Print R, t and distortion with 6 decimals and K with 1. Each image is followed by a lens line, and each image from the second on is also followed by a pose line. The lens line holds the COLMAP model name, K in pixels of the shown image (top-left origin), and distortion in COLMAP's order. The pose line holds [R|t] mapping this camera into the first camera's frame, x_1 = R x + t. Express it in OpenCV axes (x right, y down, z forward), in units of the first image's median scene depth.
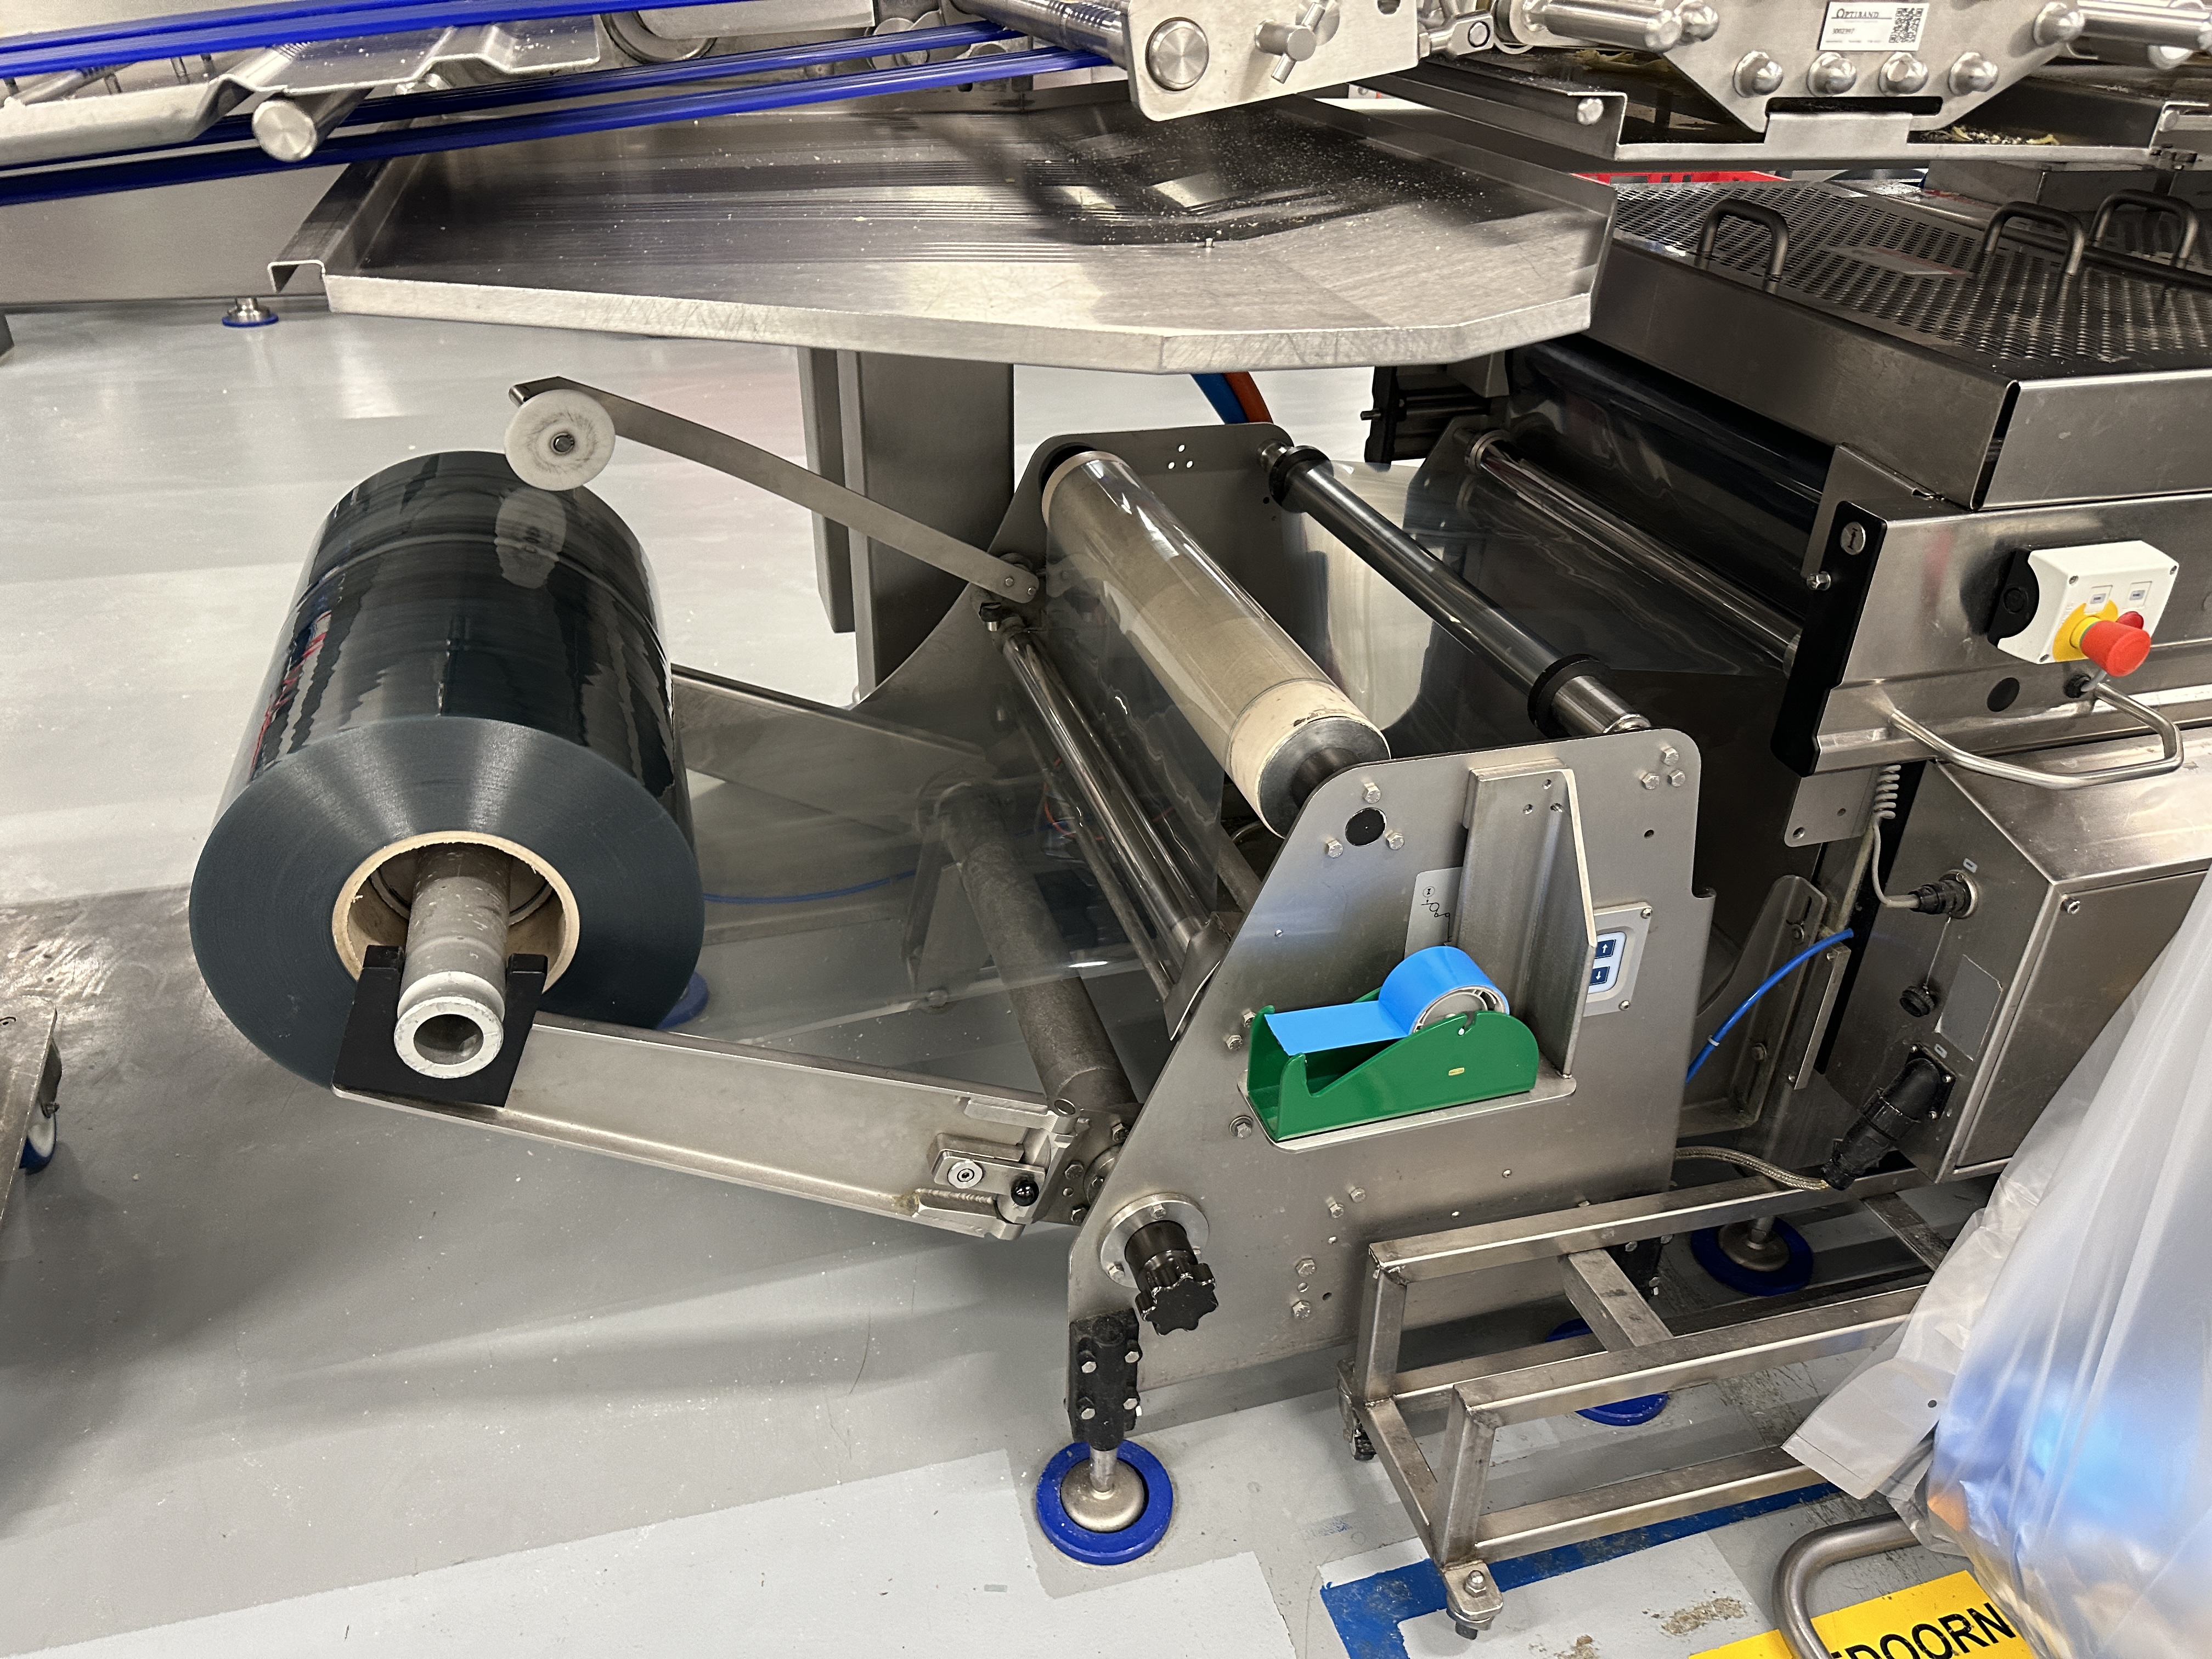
lens RADIAL K [[1545.8, 0, 1113.9], [0, 1545.8, 828.8], [0, 0, 1]] dist [0.105778, -0.172732]
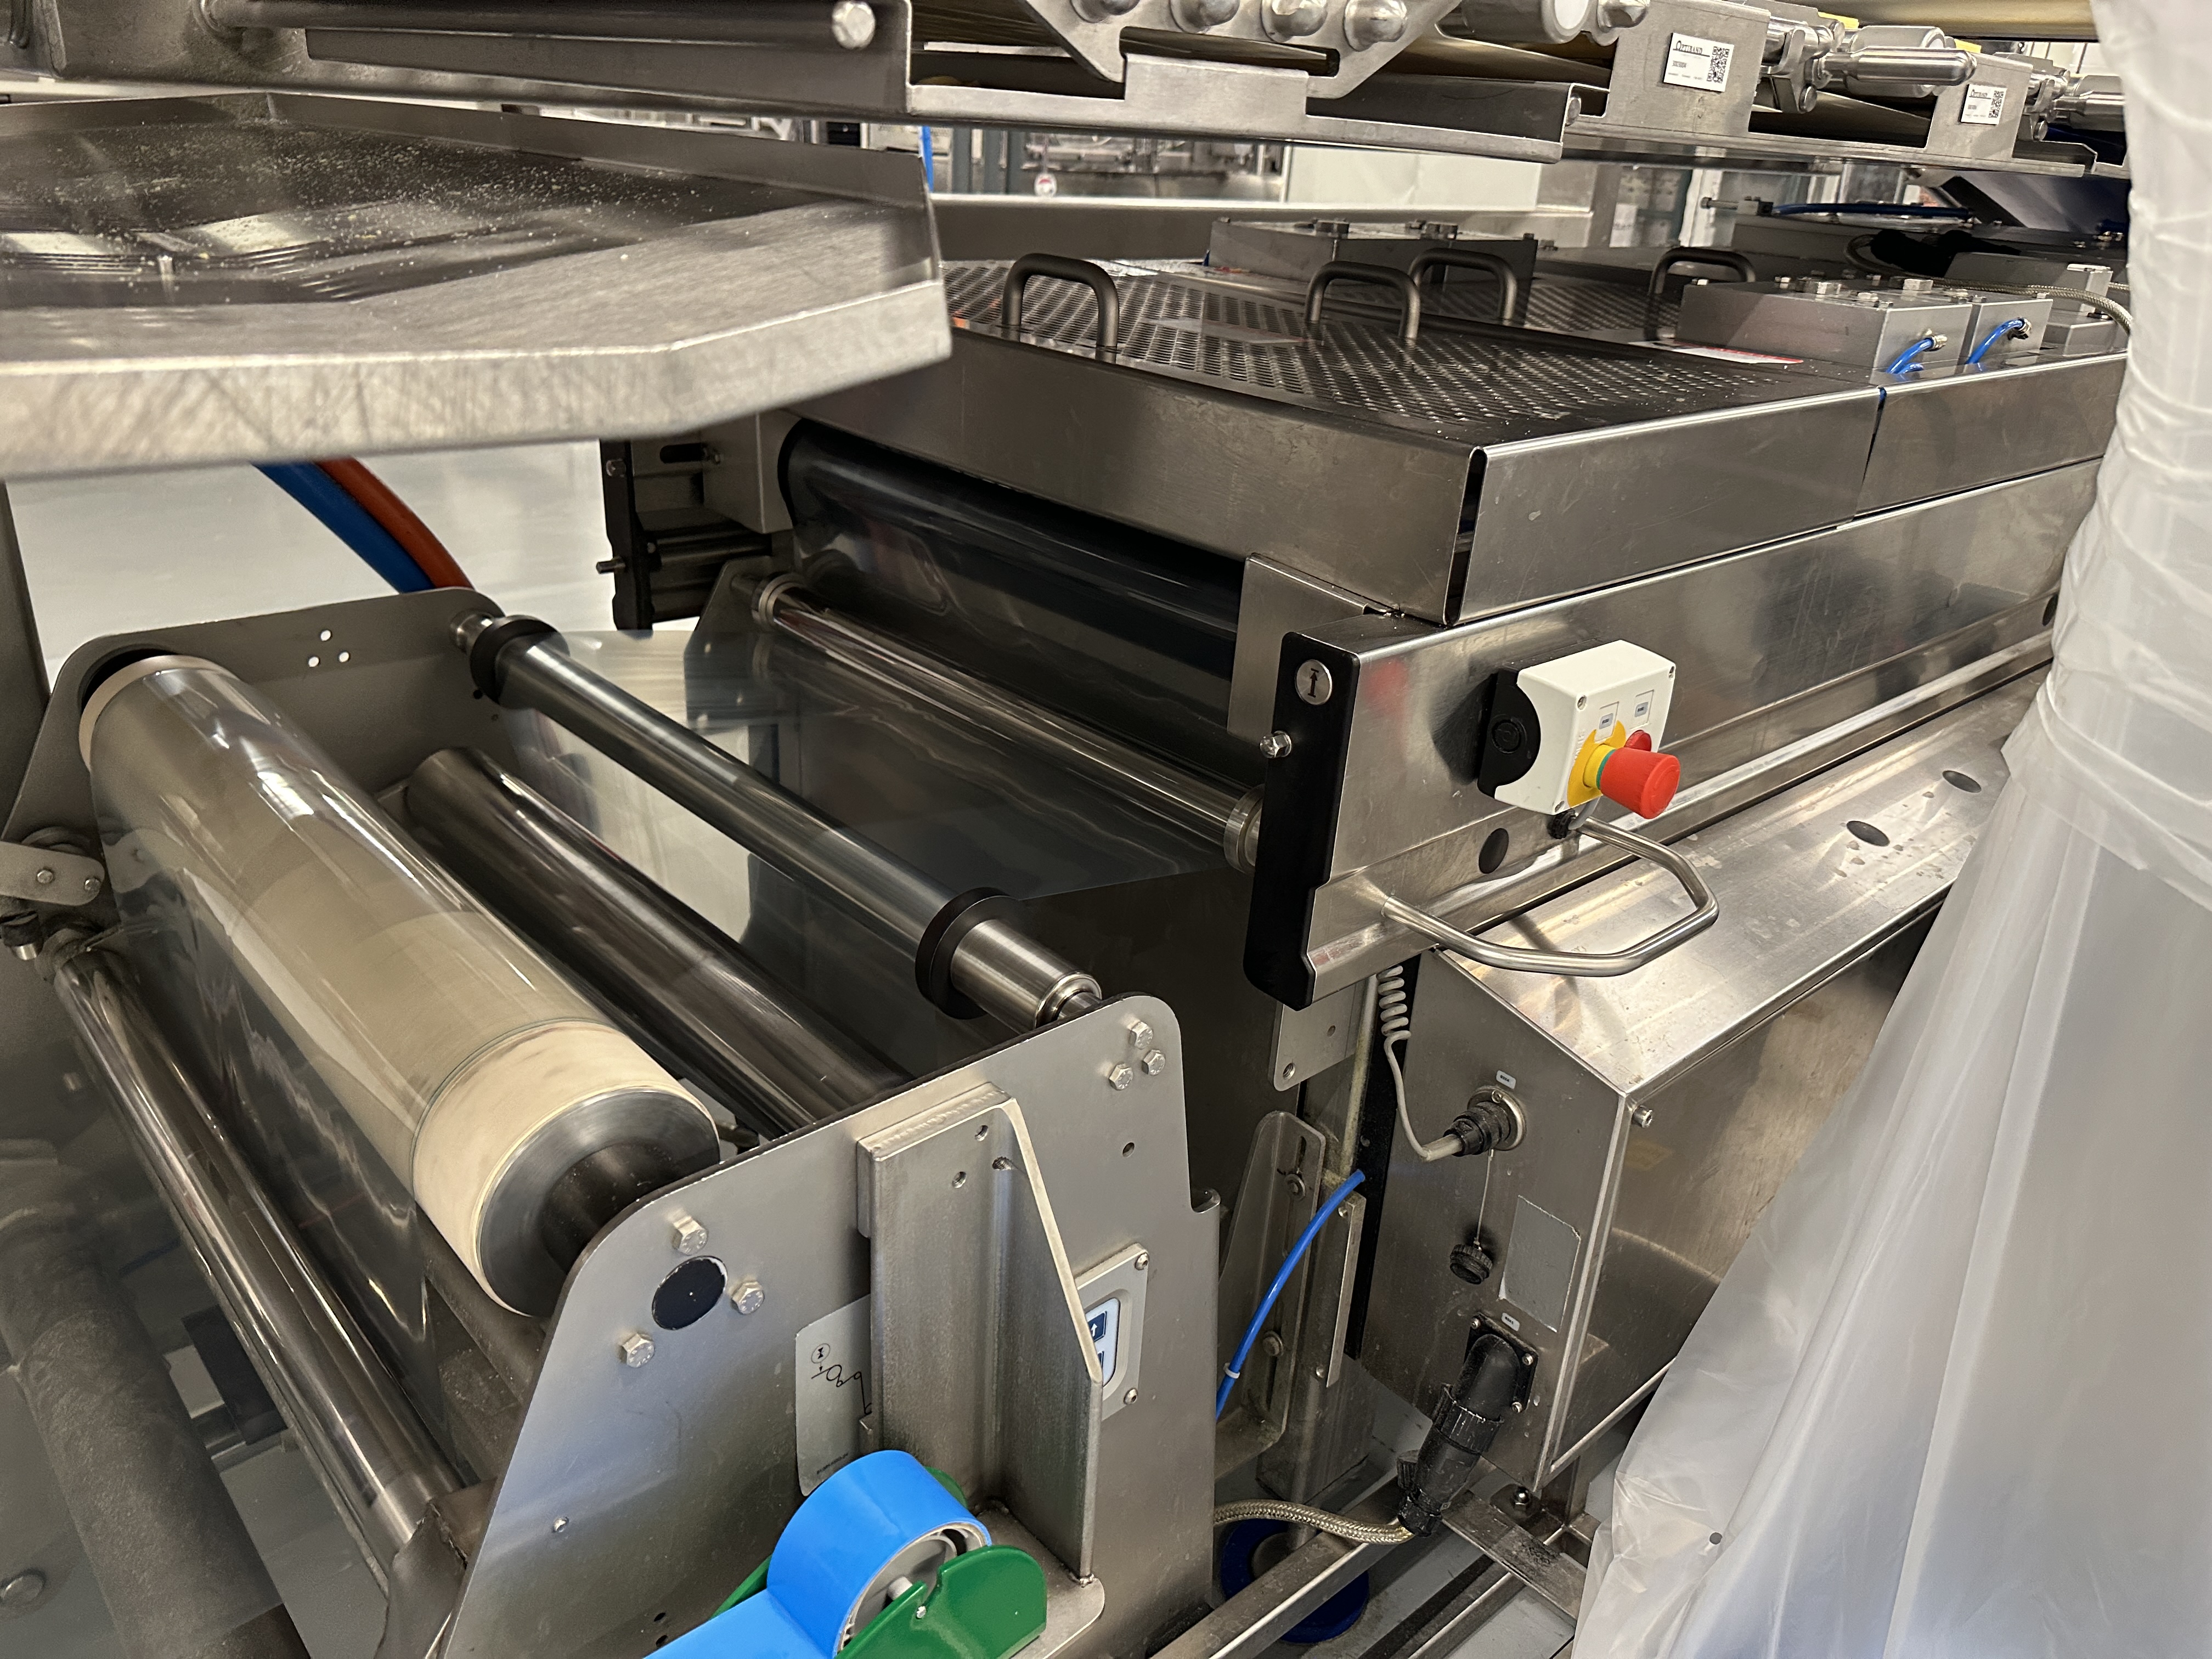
lens RADIAL K [[1561.5, 0, 1114.9], [0, 1561.5, 823.0], [0, 0, 1]] dist [0.057419, -0.072508]
pose [[0.900250, -0.151797, 0.408054, 0.084968], [0.189096, 0.980559, -0.052416, -0.093726], [-0.392164, 0.124349, 0.911452, 0.366036]]
